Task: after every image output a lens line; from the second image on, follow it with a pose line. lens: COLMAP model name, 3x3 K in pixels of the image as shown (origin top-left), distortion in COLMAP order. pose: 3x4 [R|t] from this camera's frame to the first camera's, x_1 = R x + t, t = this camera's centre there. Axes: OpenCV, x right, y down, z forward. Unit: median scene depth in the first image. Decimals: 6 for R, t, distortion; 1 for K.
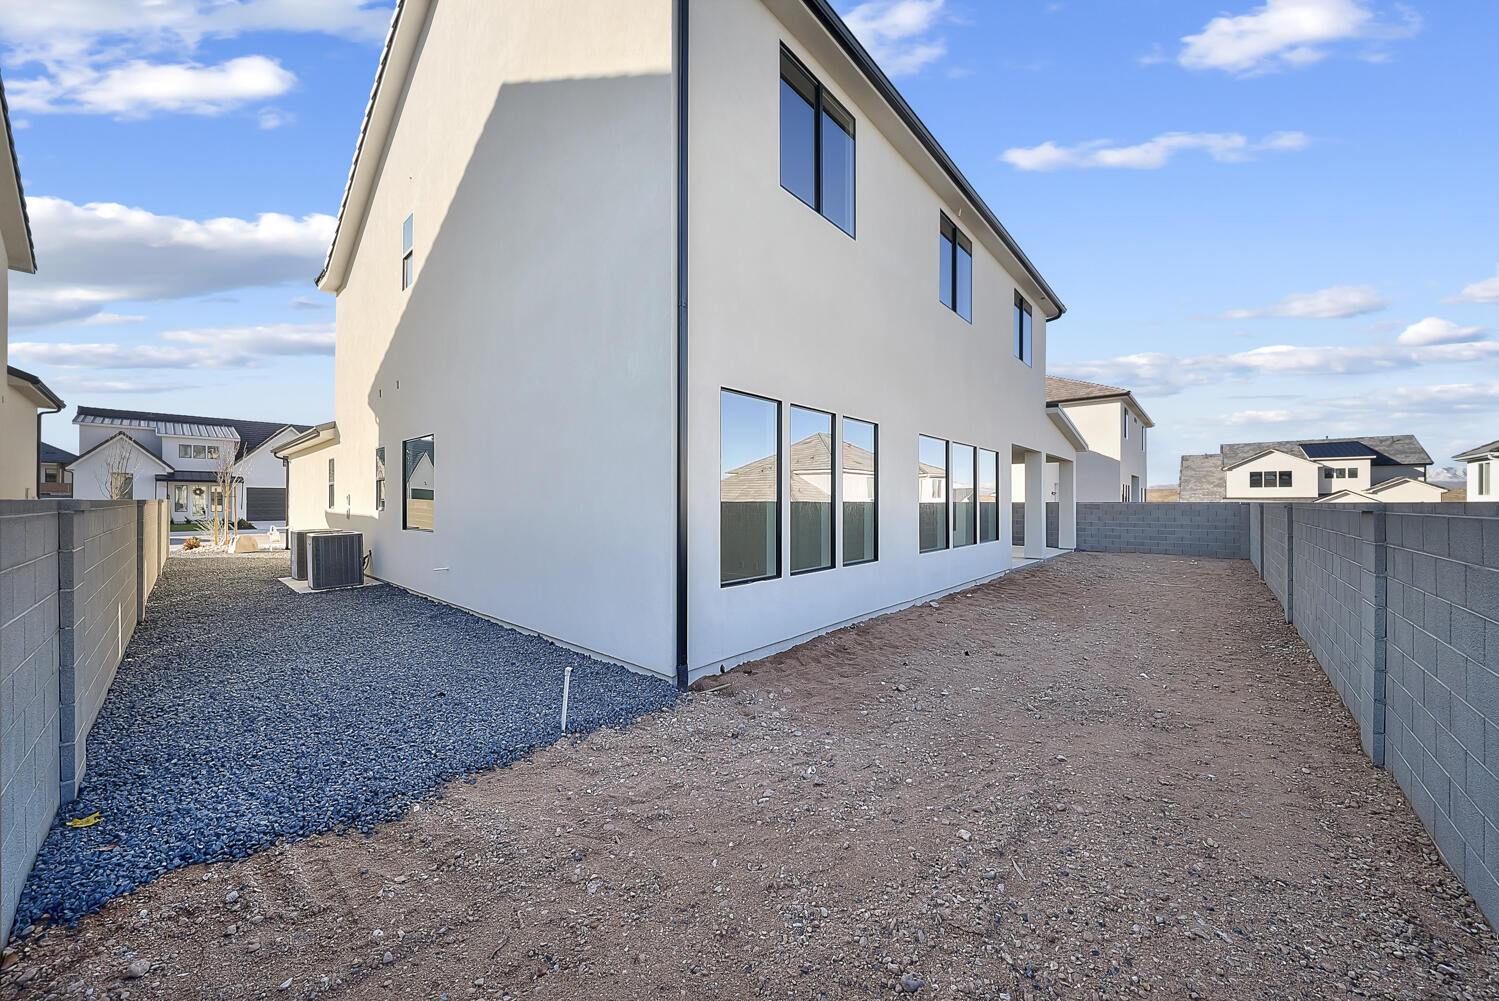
lens RADIAL K [[527.8, 0, 746.2], [0, 527.8, 505.4], [0, 0, 1]] dist [0.000721, -0.001233]
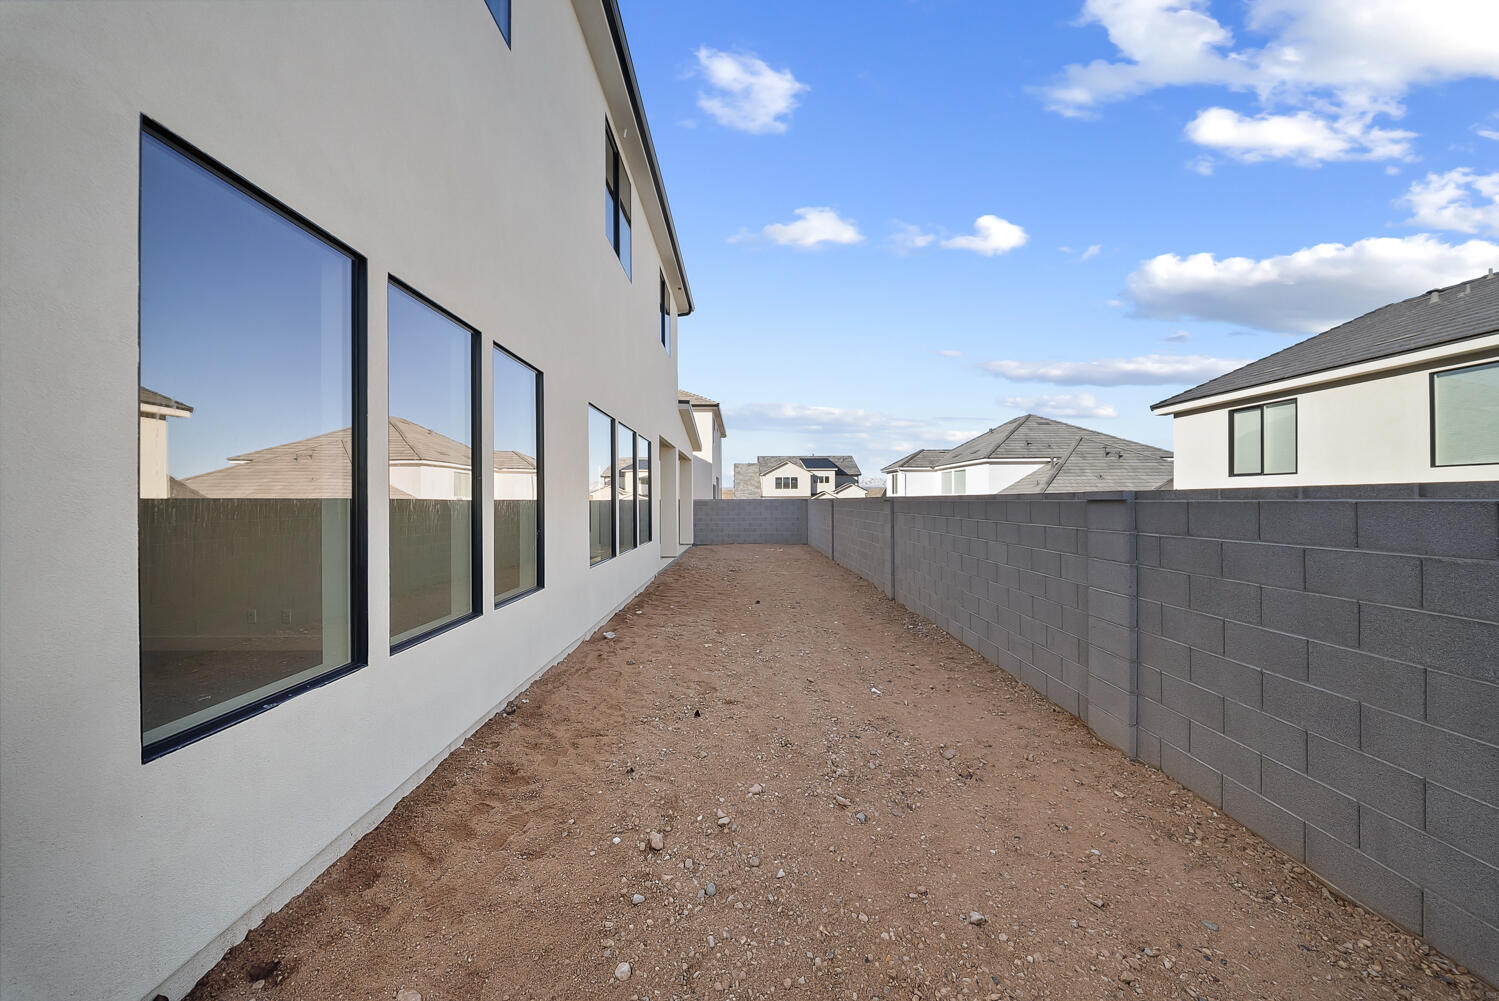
lens RADIAL K [[527.8, 0, 751.0], [0, 527.8, 499.8], [0, 0, 1]] dist [0.000721, -0.001233]
pose [[0.740289, -0.004829, 0.672271, 0.002539], [0.011295, 0.999922, -0.005256, 0.001602], [-0.672194, 0.011484, 0.740286, 0.137501]]
